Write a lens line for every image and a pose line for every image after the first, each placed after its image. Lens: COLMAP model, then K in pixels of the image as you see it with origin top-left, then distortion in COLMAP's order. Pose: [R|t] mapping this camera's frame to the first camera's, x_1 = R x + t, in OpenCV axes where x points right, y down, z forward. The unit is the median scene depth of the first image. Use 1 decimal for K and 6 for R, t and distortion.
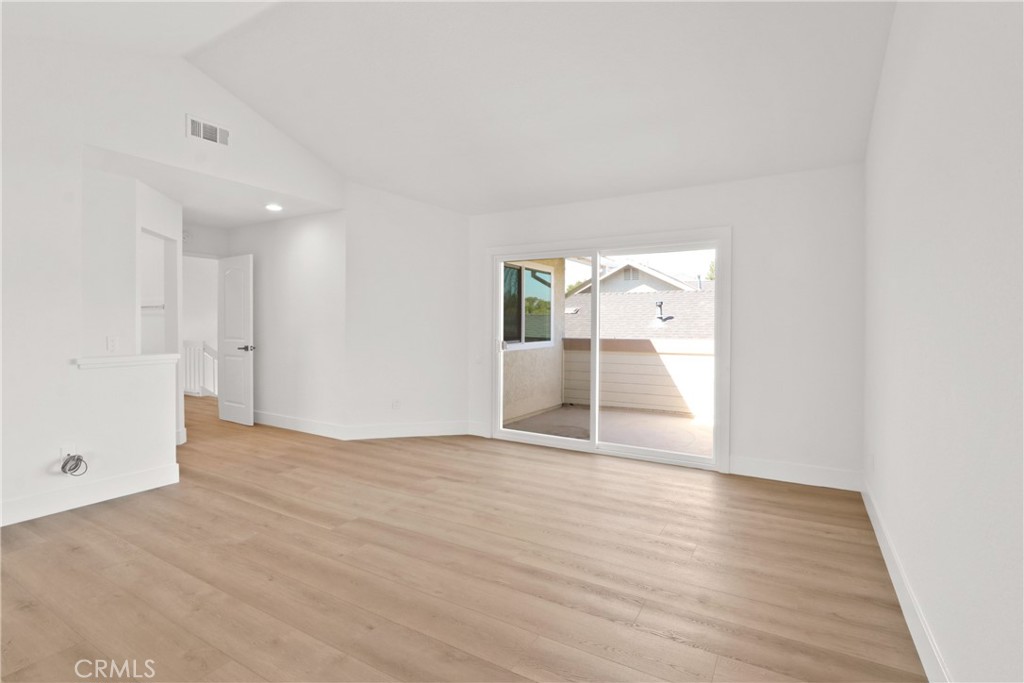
lens RADIAL K [[472.5, 0, 527.1], [0, 472.5, 337.4], [0, 0, 1]] dist [-0.009841, -0.000071]
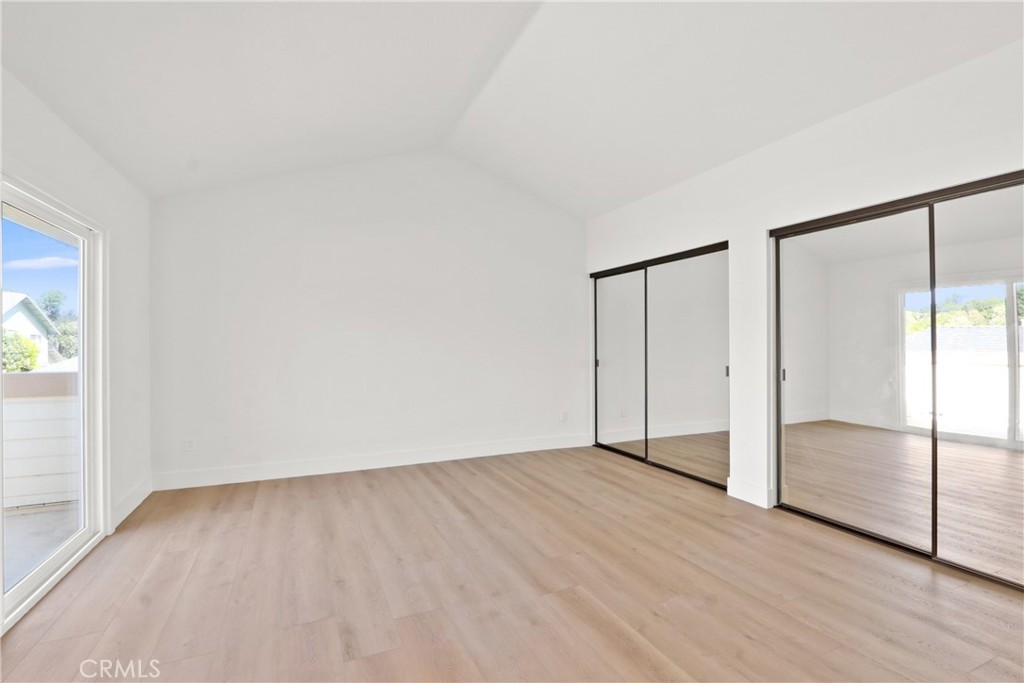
lens RADIAL K [[472.5, 0, 527.1], [0, 472.5, 337.4], [0, 0, 1]] dist [-0.009841, -0.000071]
pose [[-0.812481, 0.007361, 0.582941, -0.937998], [0.016262, 0.999817, 0.010041, -0.050243], [-0.582761, 0.017638, -0.812452, 1.944781]]
